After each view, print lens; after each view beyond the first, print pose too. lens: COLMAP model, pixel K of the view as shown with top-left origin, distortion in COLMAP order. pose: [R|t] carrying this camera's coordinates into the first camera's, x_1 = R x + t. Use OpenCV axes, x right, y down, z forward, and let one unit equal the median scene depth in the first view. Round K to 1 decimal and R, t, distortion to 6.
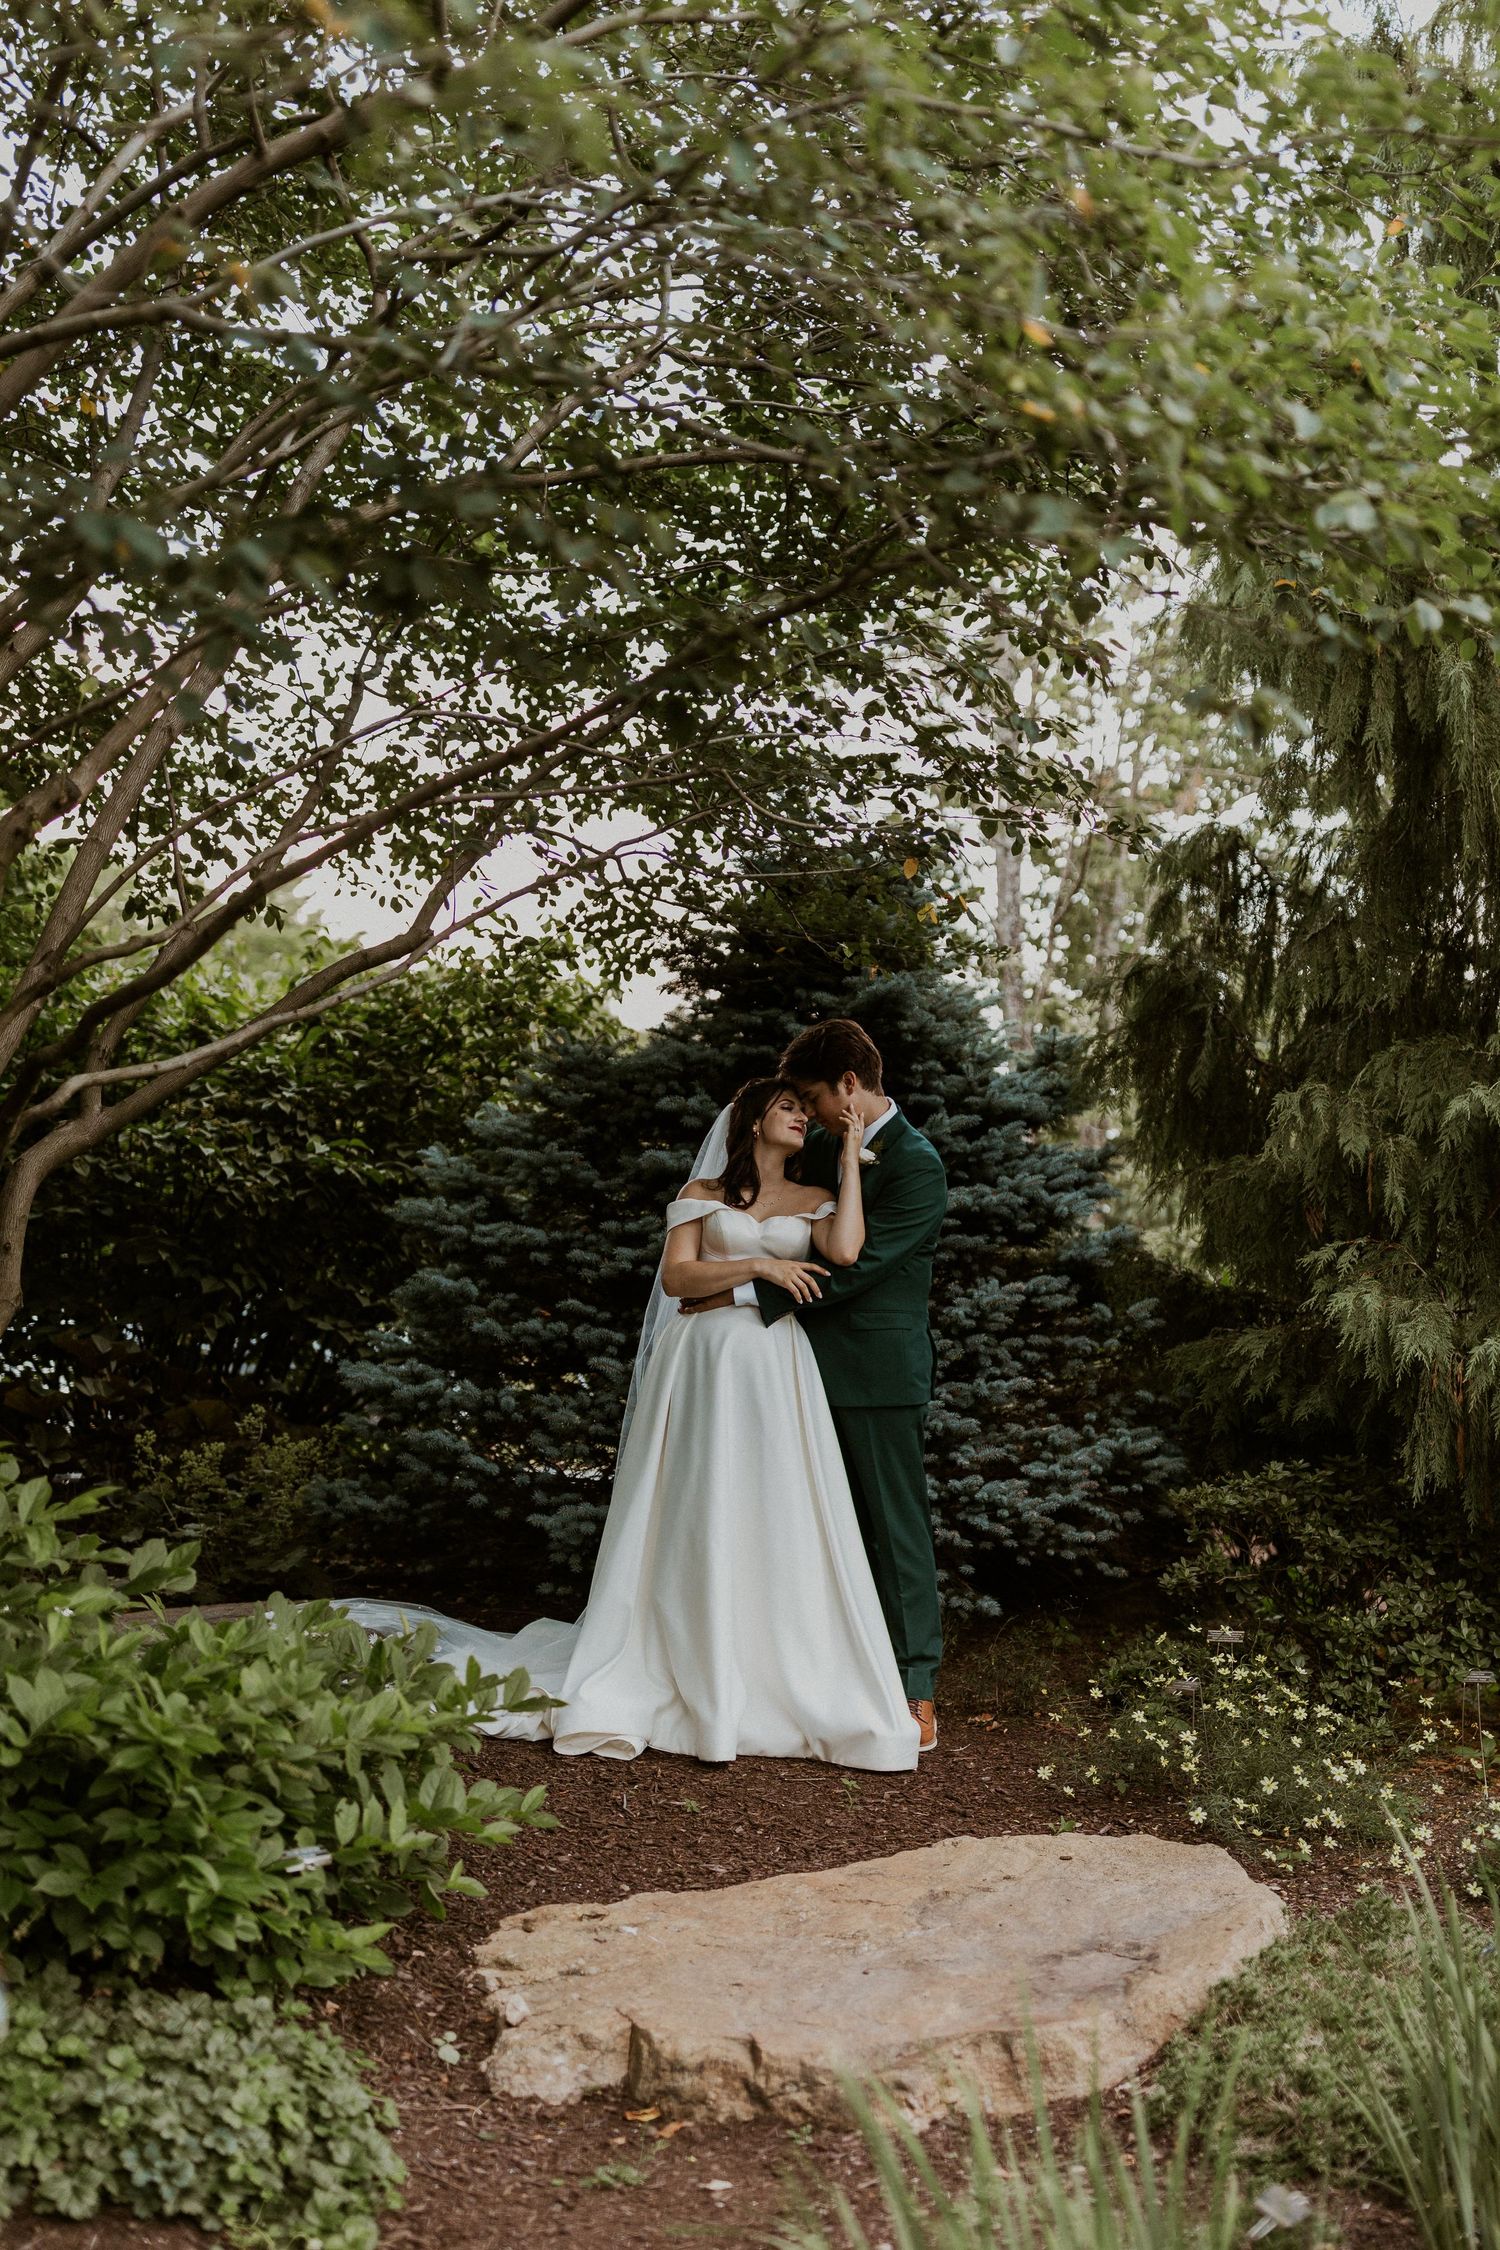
lens RADIAL K [[2121.5, 0, 750.0], [0, 2121.5, 1125.0], [0, 0, 1]] dist [0.000990, -0.010945]
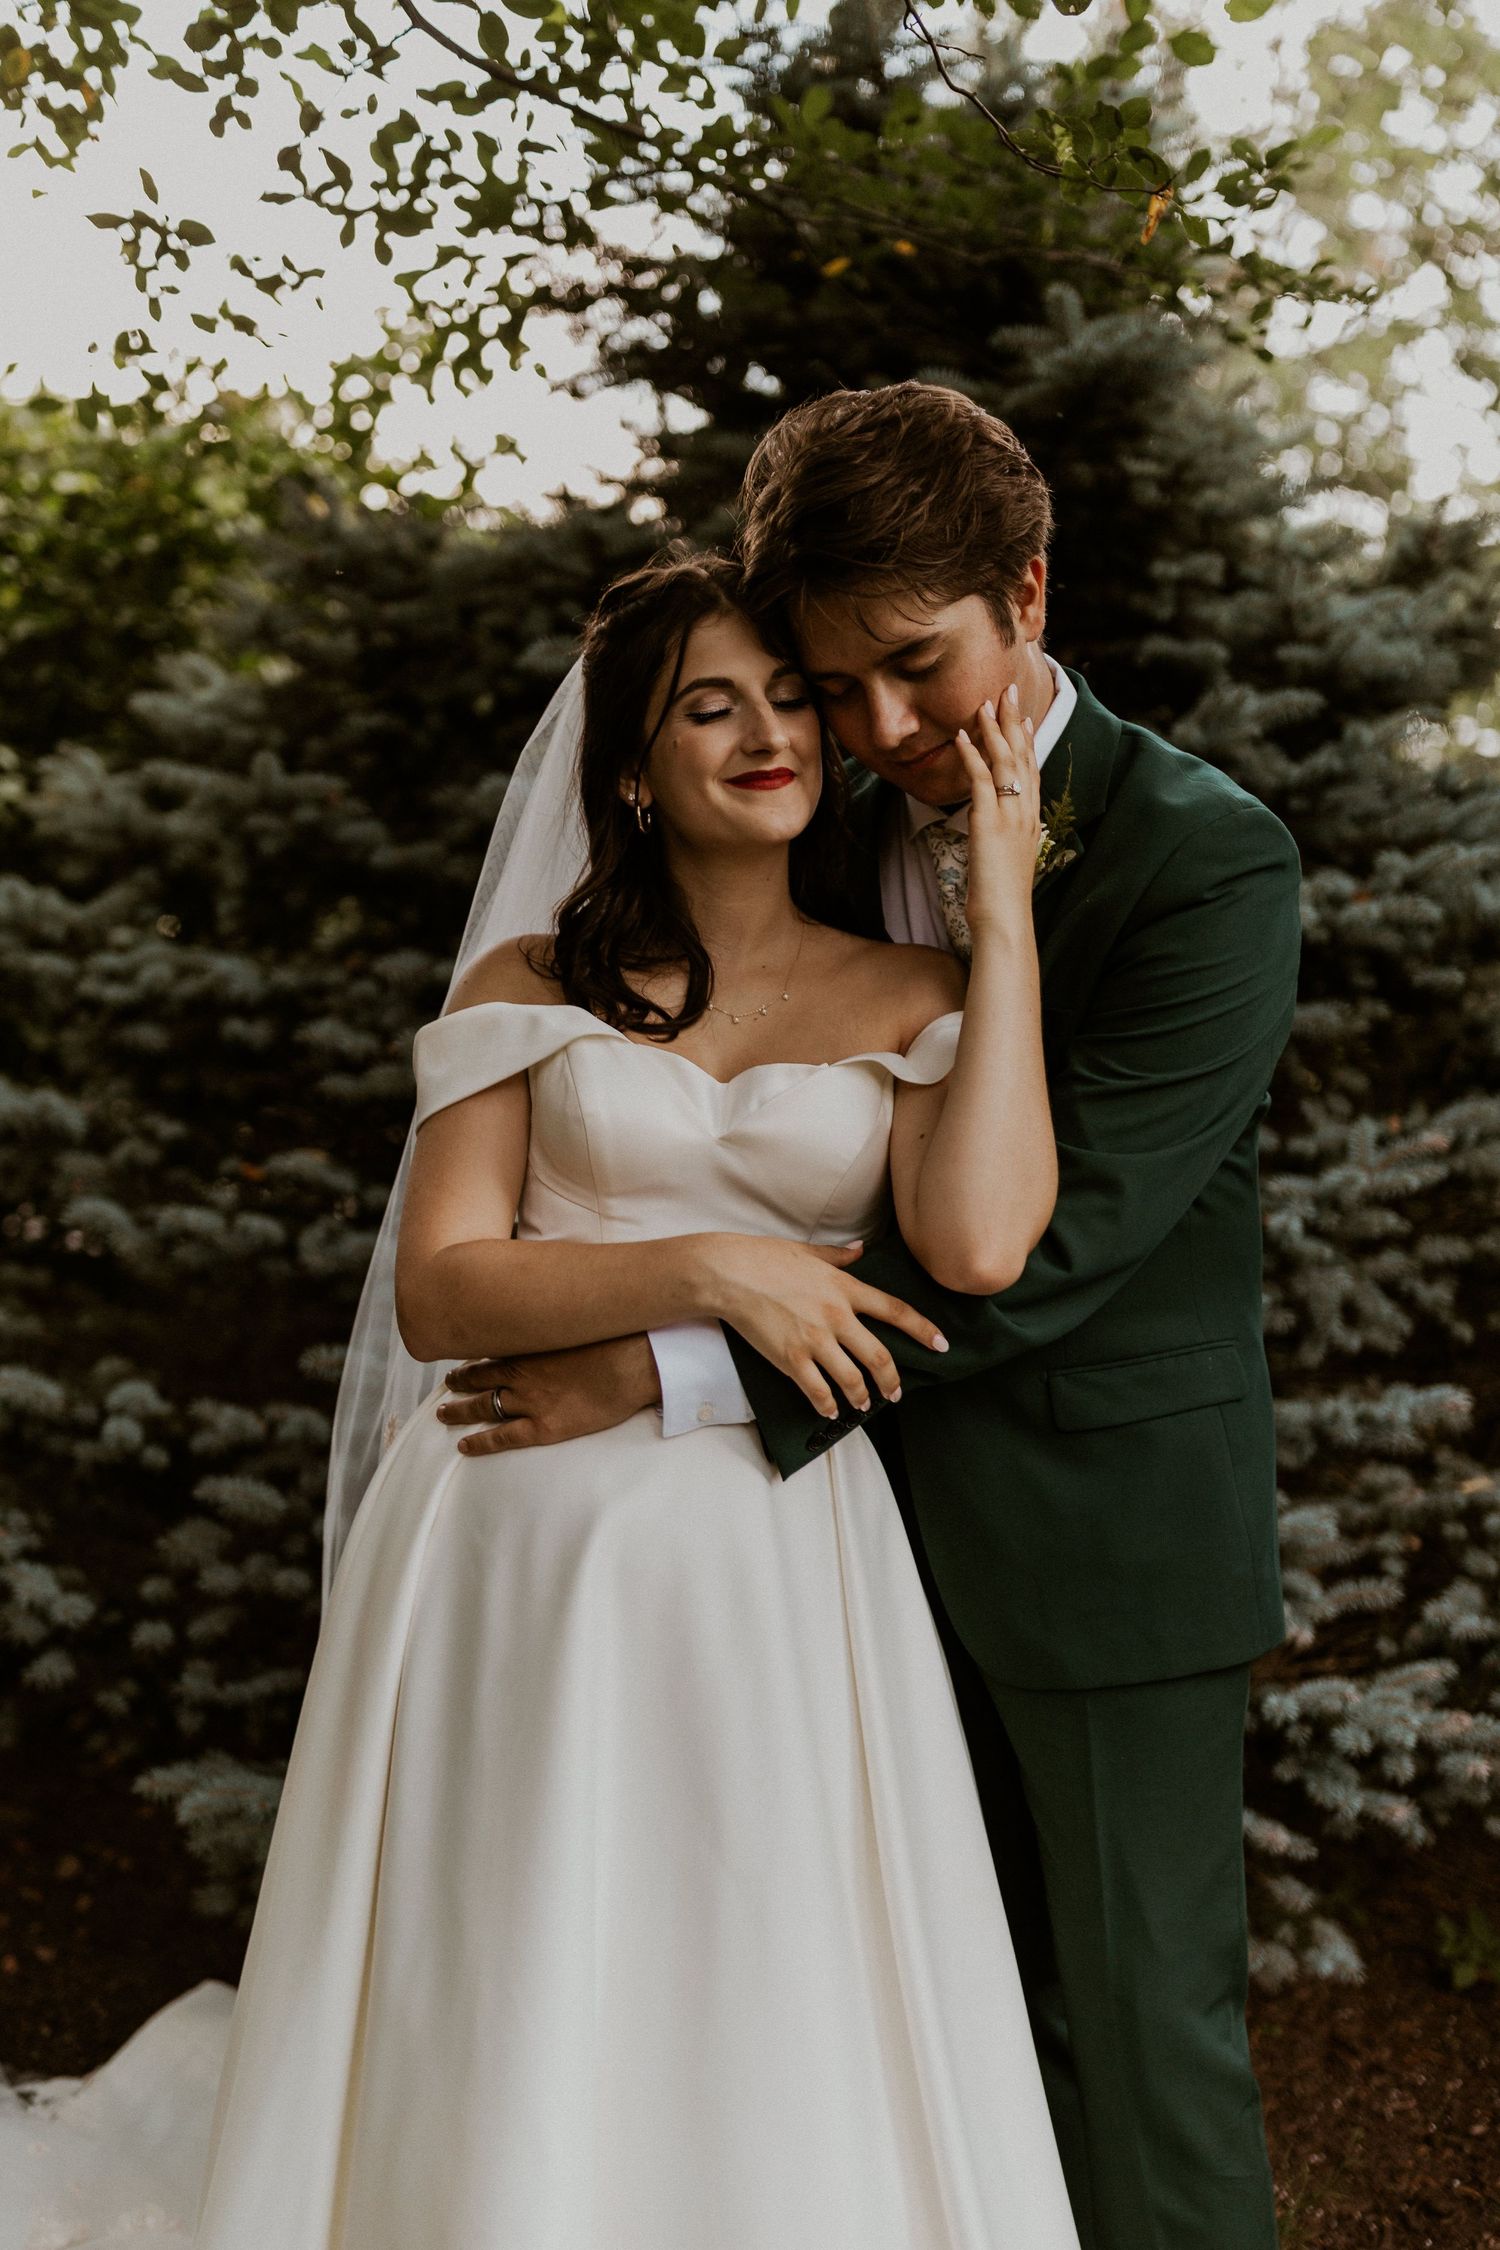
lens RADIAL K [[2121.5, 0, 750.0], [0, 2121.5, 1125.0], [0, 0, 1]] dist [0.000990, -0.010945]
pose [[0.999271, 0.006894, -0.037548, 0.020881], [0.001074, 0.978095, 0.208157, -0.008604], [0.038161, -0.208045, 0.977374, 0.716460]]
